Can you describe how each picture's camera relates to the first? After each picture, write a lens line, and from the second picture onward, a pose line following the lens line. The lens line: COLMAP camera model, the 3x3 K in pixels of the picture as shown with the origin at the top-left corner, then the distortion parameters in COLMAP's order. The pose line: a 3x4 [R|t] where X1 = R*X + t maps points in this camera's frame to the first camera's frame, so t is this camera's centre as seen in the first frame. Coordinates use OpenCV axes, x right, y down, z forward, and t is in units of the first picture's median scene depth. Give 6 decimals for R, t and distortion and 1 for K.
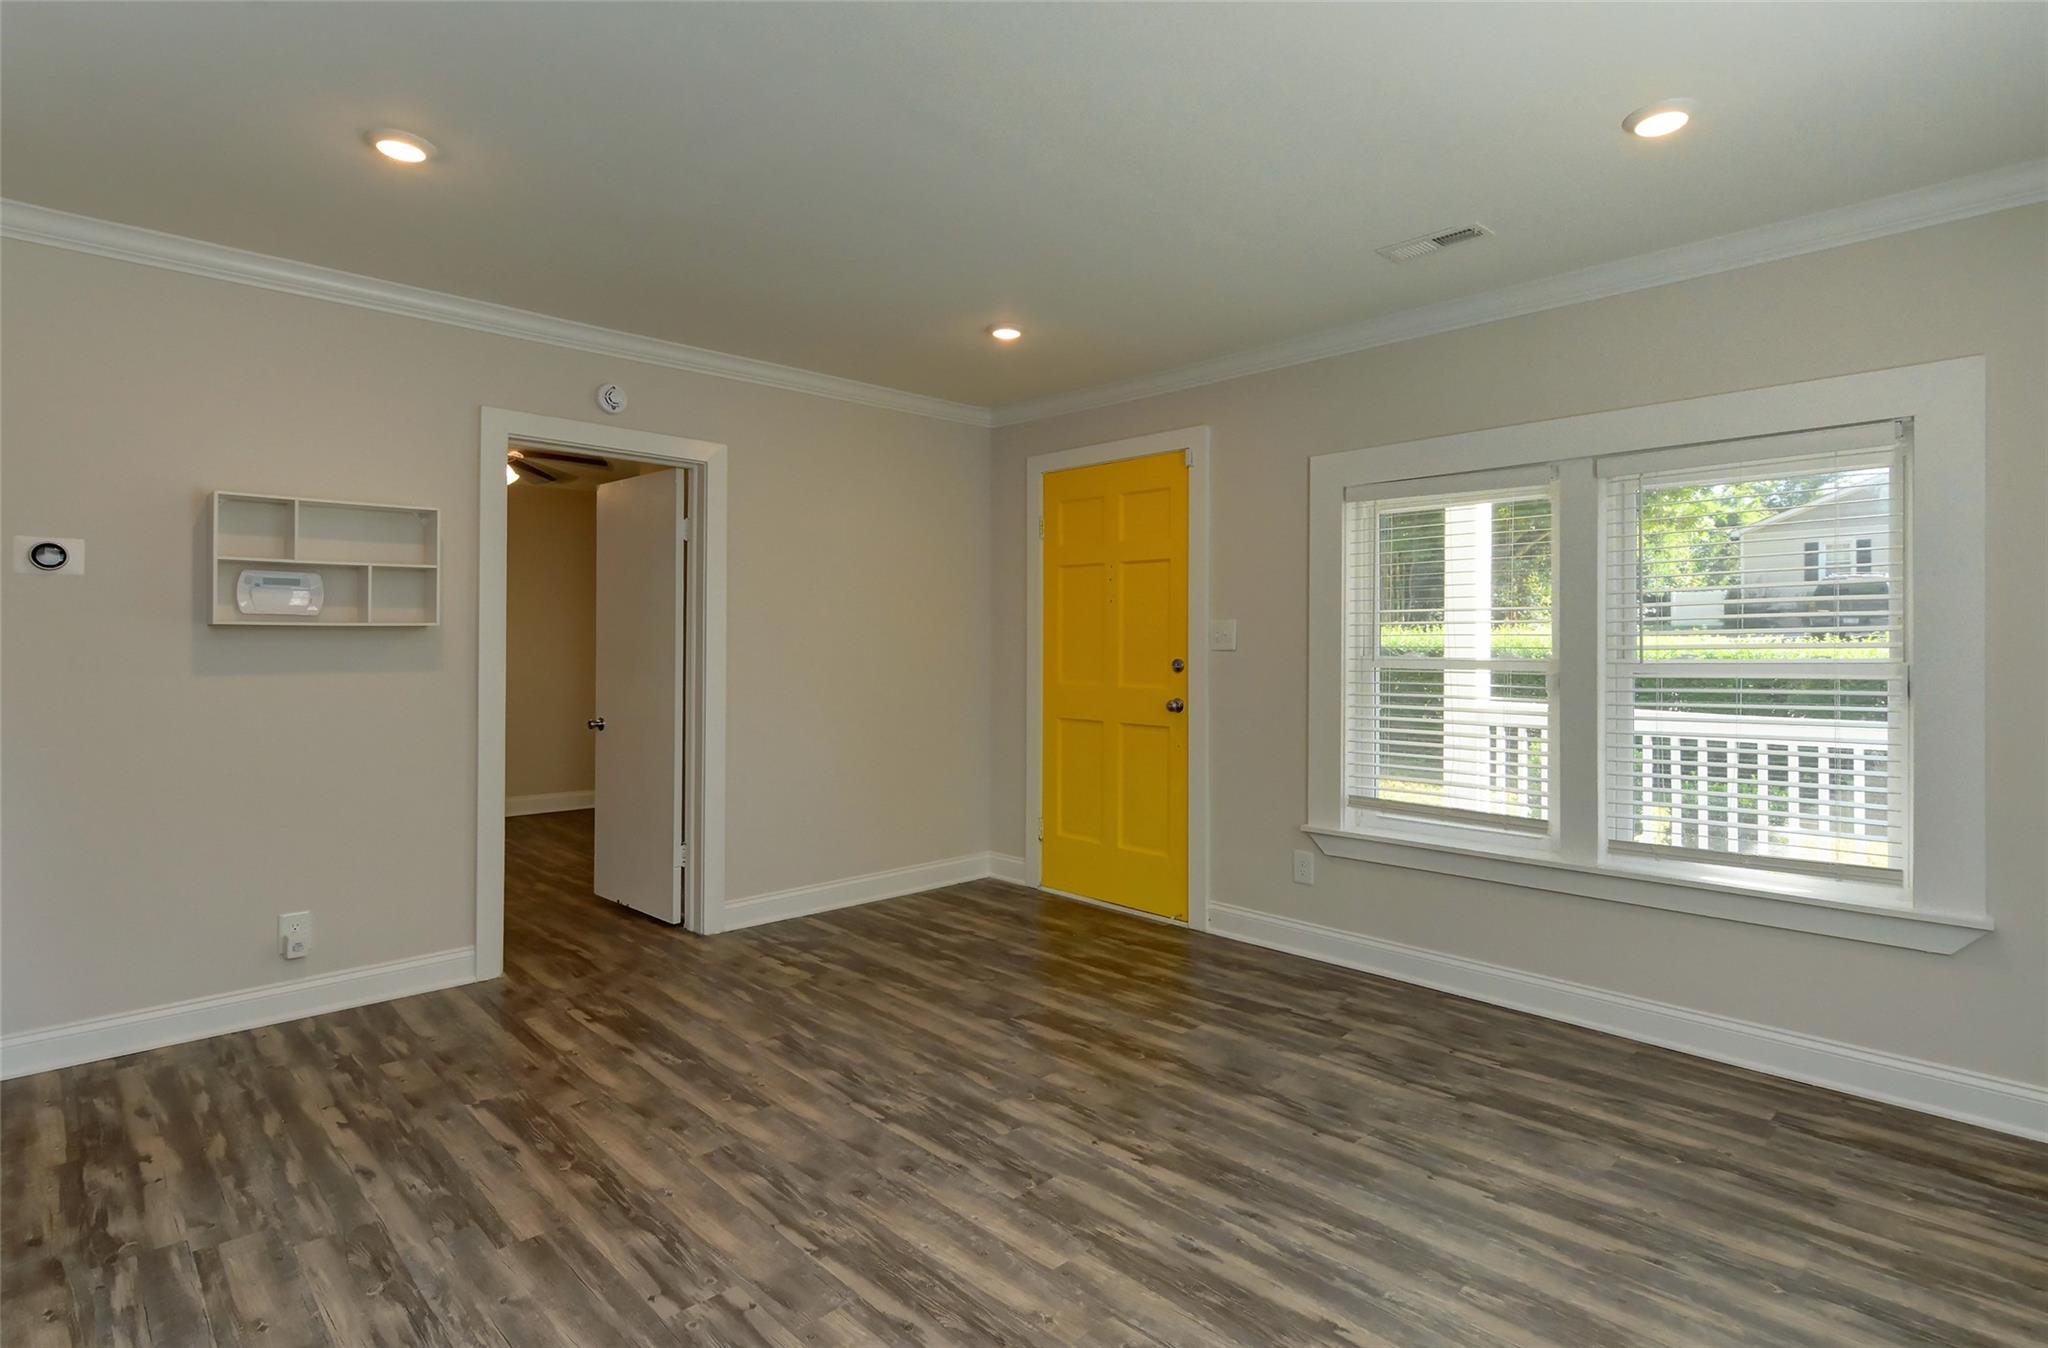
lens RADIAL K [[1018.5, 0, 1018.3], [0, 1018.5, 636.9], [0, 0, 1]] dist [0.001025, -0.000870]
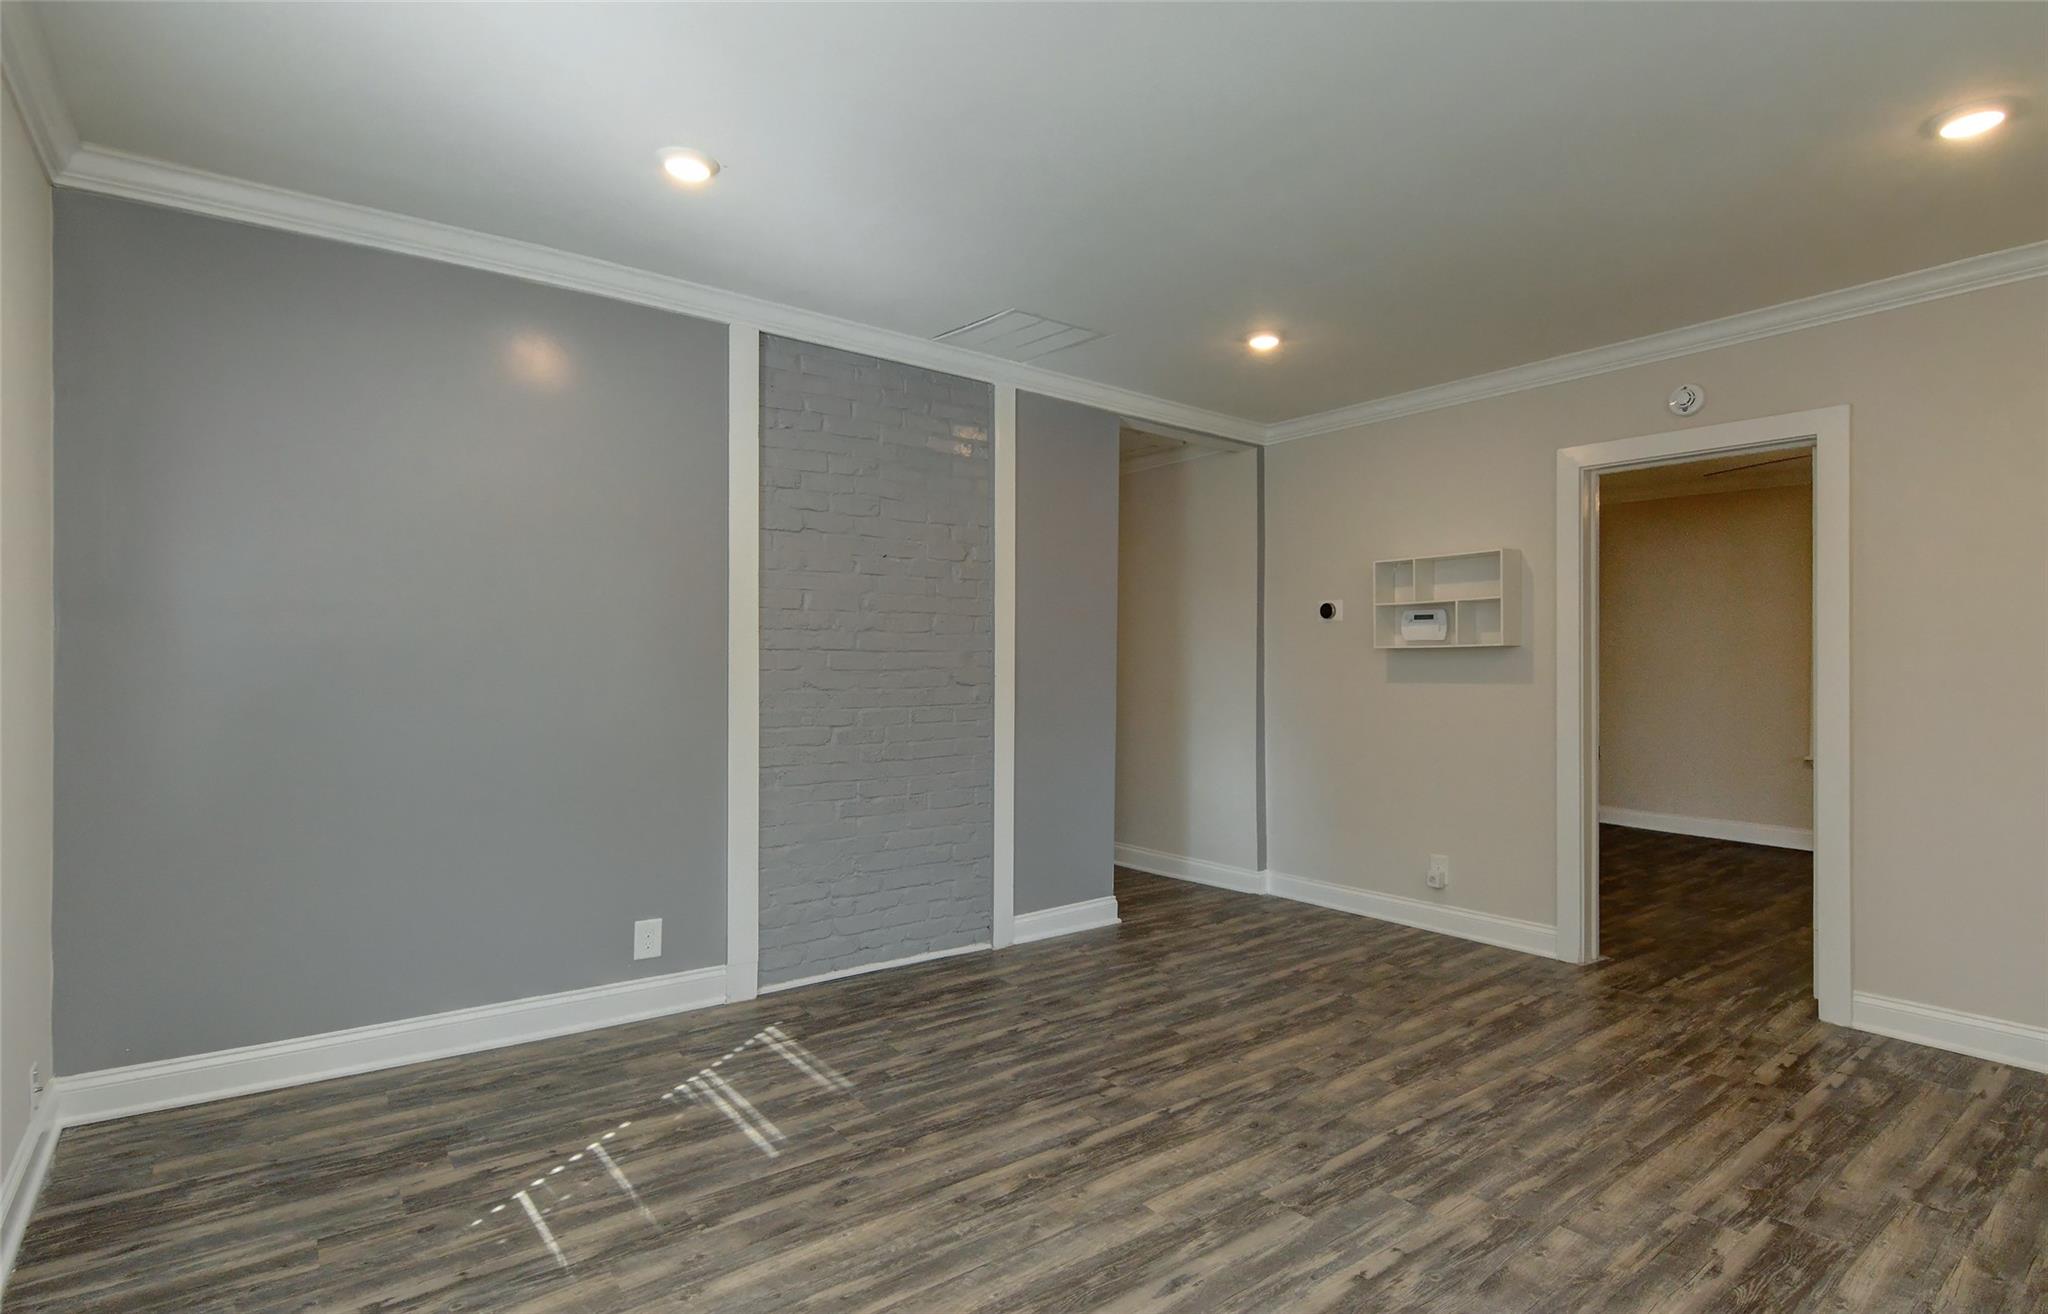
lens RADIAL K [[1011.1, 0, 1053.8], [0, 1011.1, 661.5], [0, 0, 1]] dist [0.001072, 0.000460]
pose [[-0.092915, -0.007299, -0.995647, 0.862436], [0.007026, 0.999943, -0.007986, 0.017999], [0.995649, -0.007738, -0.092859, 0.744074]]
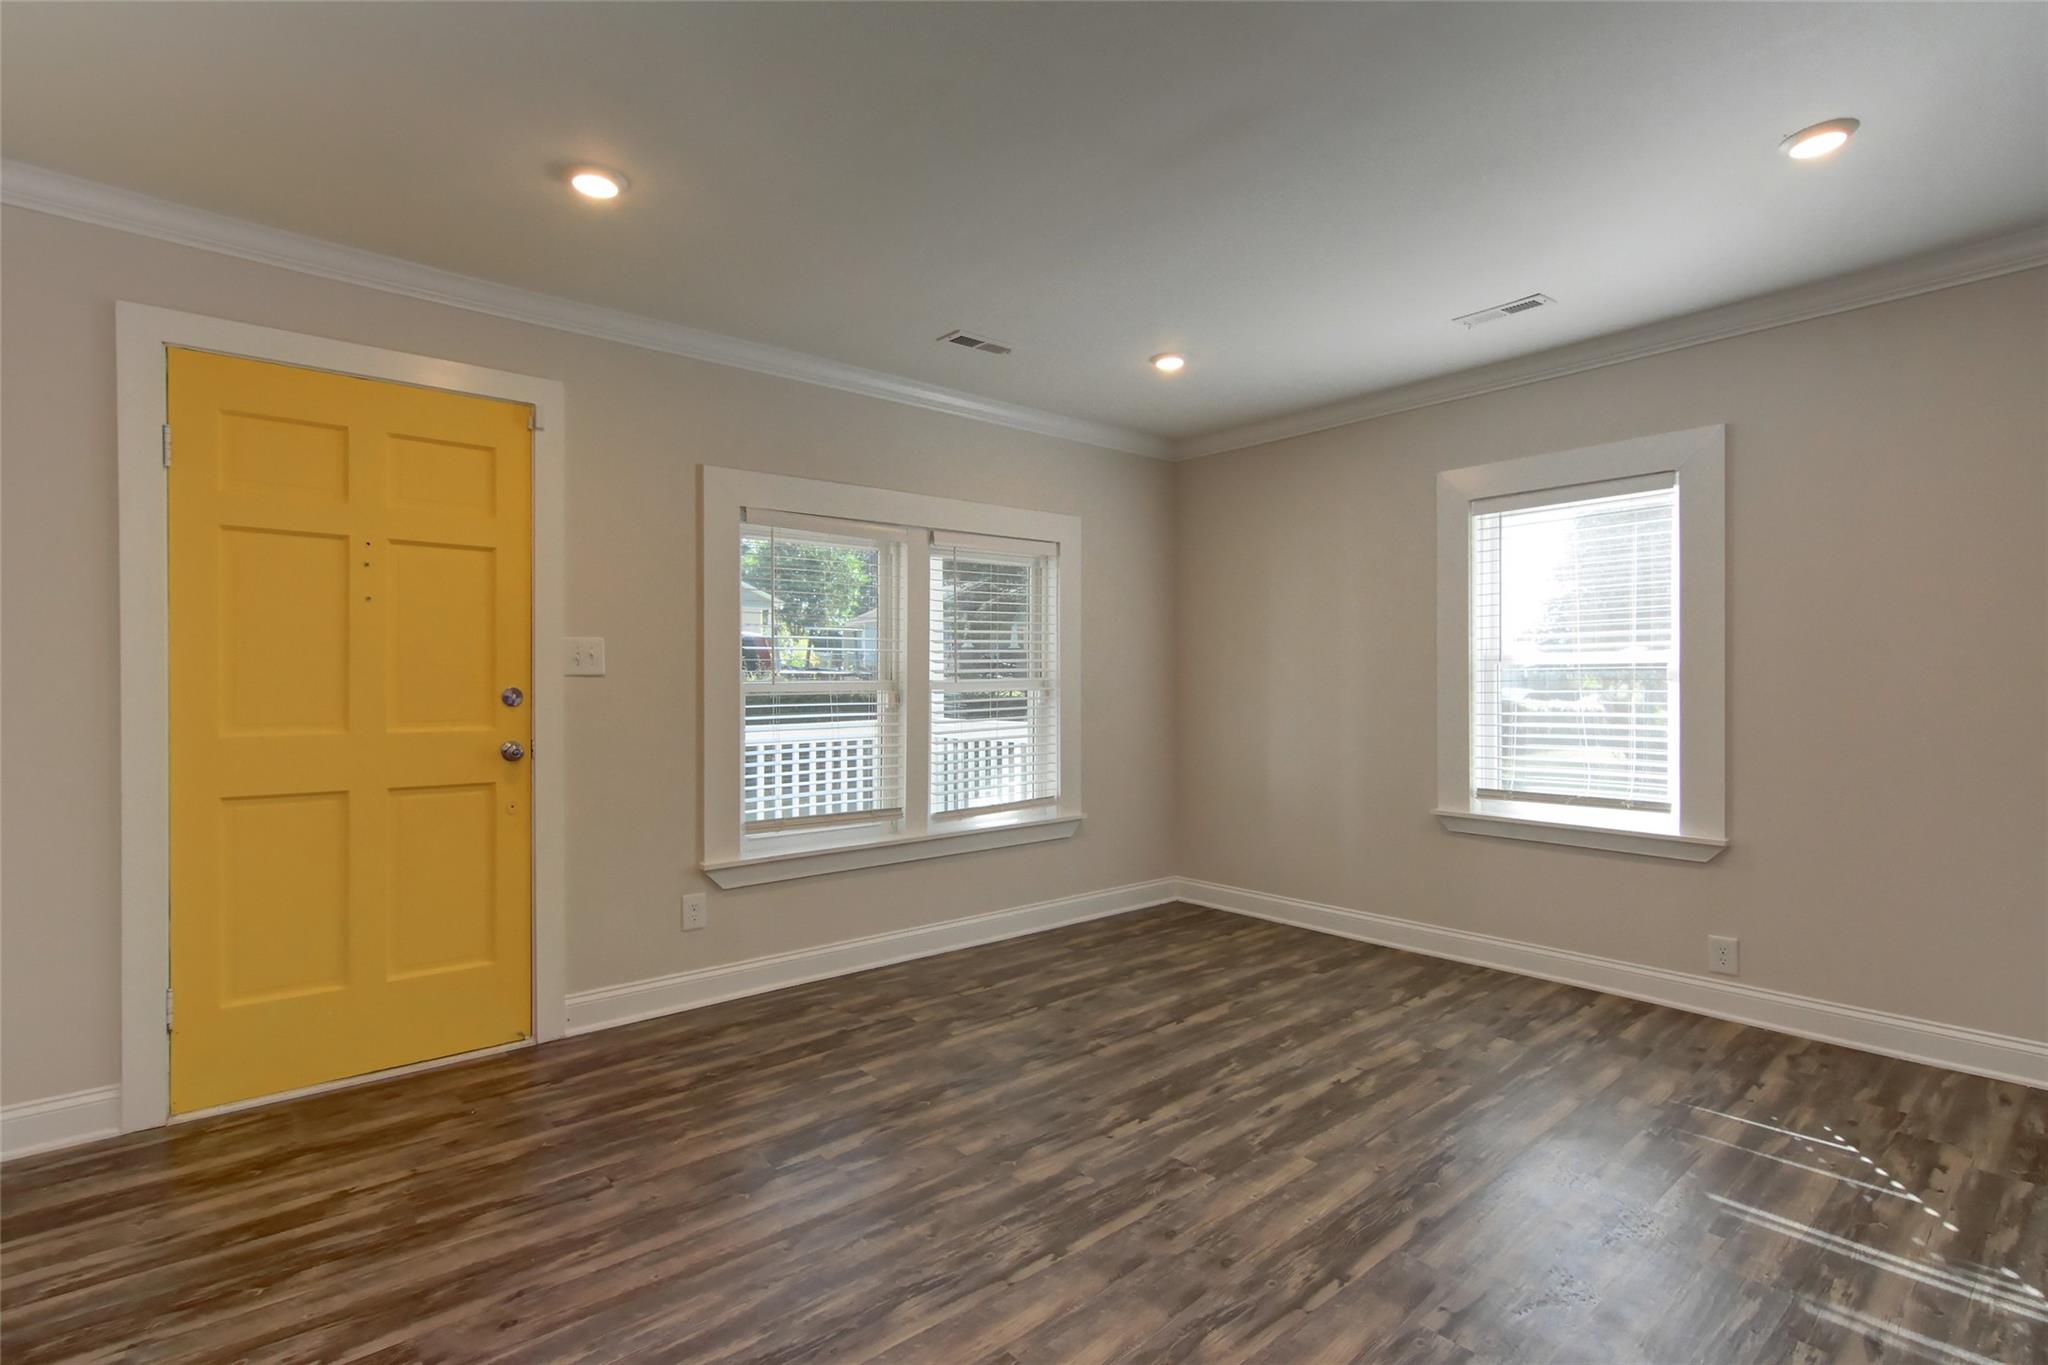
lens RADIAL K [[989.3, 0, 1035.4], [0, 989.3, 682.7], [0, 0, 1]] dist [0.006511, 0.000254]
pose [[0.054085, -0.012889, 0.998453, -0.904809], [-0.009526, 0.999865, 0.013424, -0.000181], [-0.998491, -0.010238, 0.053955, 0.953635]]
